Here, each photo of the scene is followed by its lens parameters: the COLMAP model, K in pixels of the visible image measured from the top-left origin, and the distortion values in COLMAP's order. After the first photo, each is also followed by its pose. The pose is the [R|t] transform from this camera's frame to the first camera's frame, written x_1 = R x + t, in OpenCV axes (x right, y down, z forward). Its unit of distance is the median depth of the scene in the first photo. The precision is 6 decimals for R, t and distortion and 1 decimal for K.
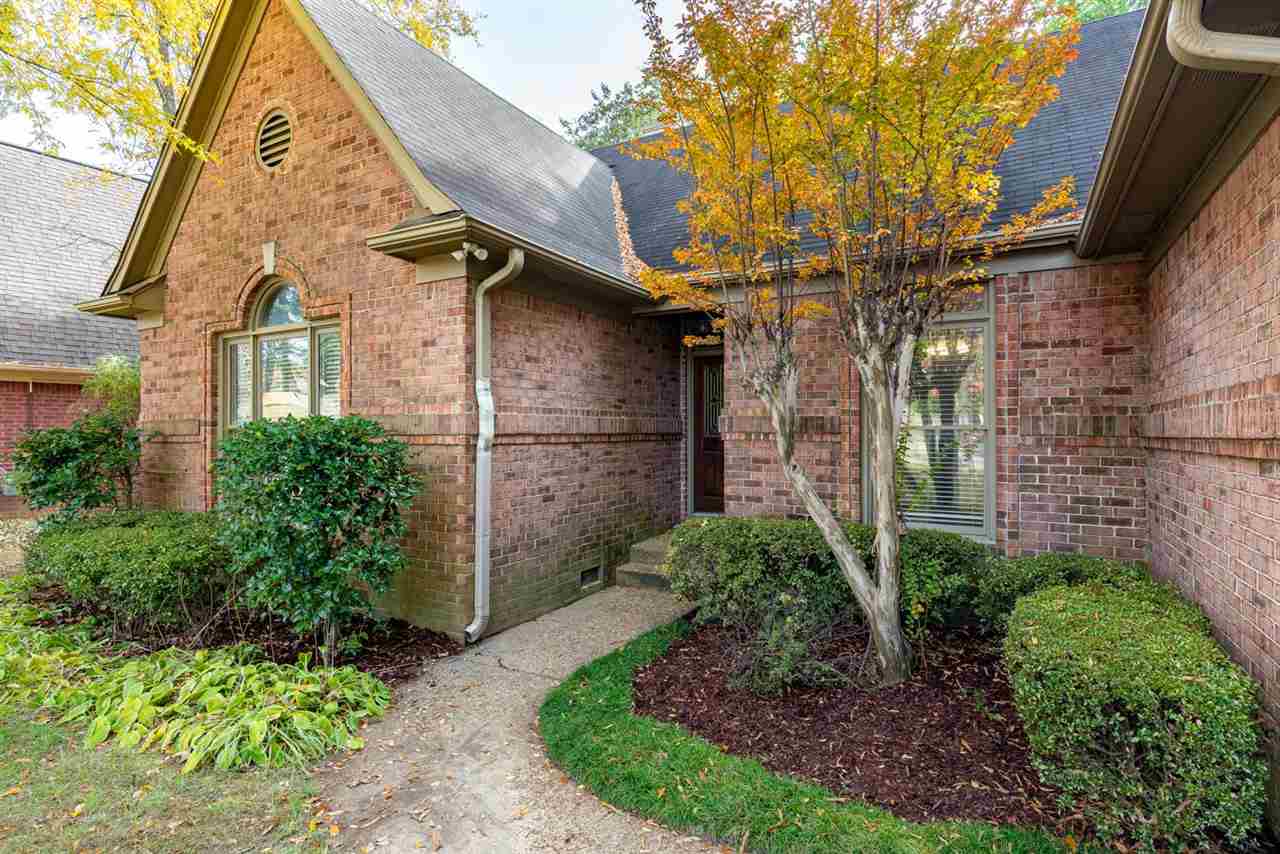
lens RADIAL K [[691.9, 0, 642.3], [0, 691.9, 429.5], [0, 0, 1]] dist [-0.002484, -0.000209]
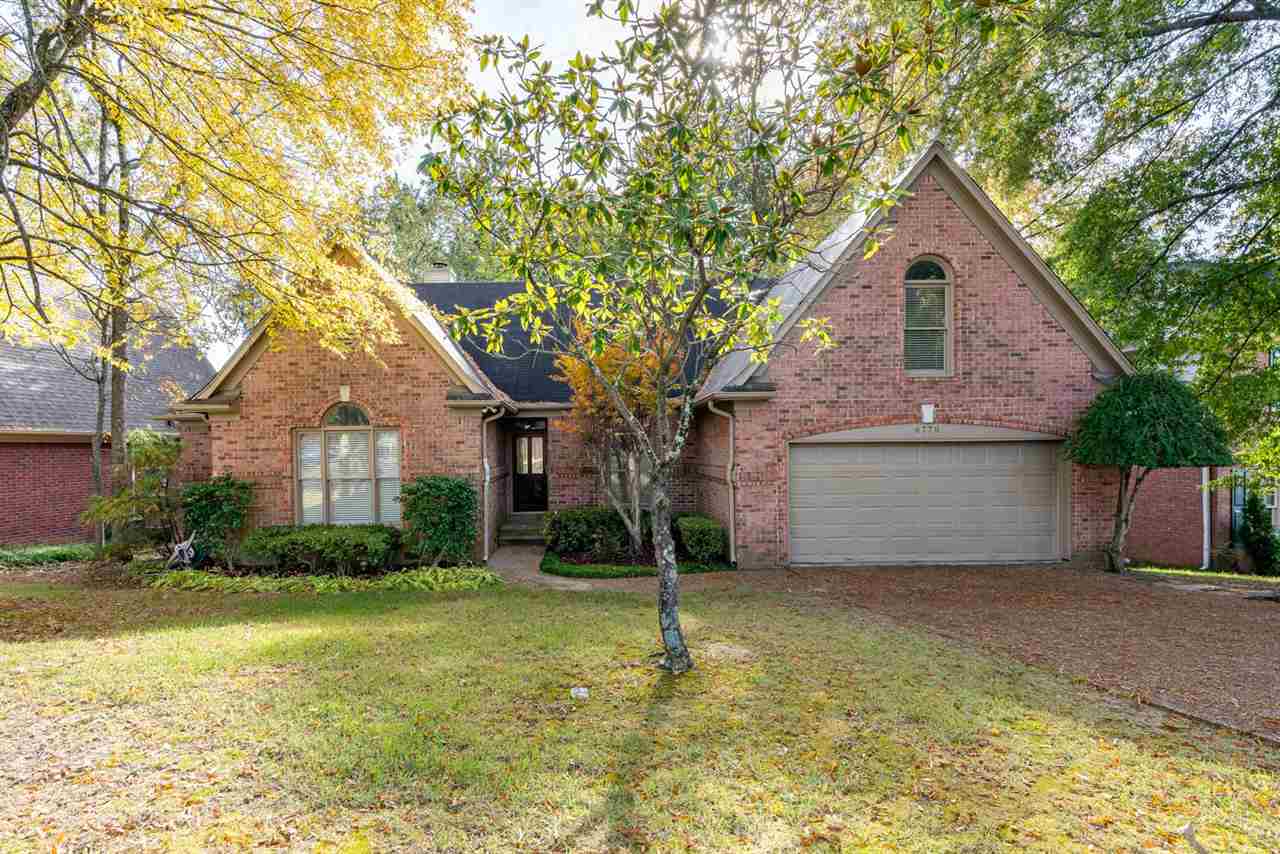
lens RADIAL K [[691.9, 0, 638.1], [0, 691.9, 433.4], [0, 0, 1]] dist [-0.002484, -0.000209]
pose [[0.837867, -0.000398, 0.545874, -1.129023], [0.006509, 0.999936, -0.009262, -0.134918], [-0.545835, 0.011314, 0.837816, -1.371952]]
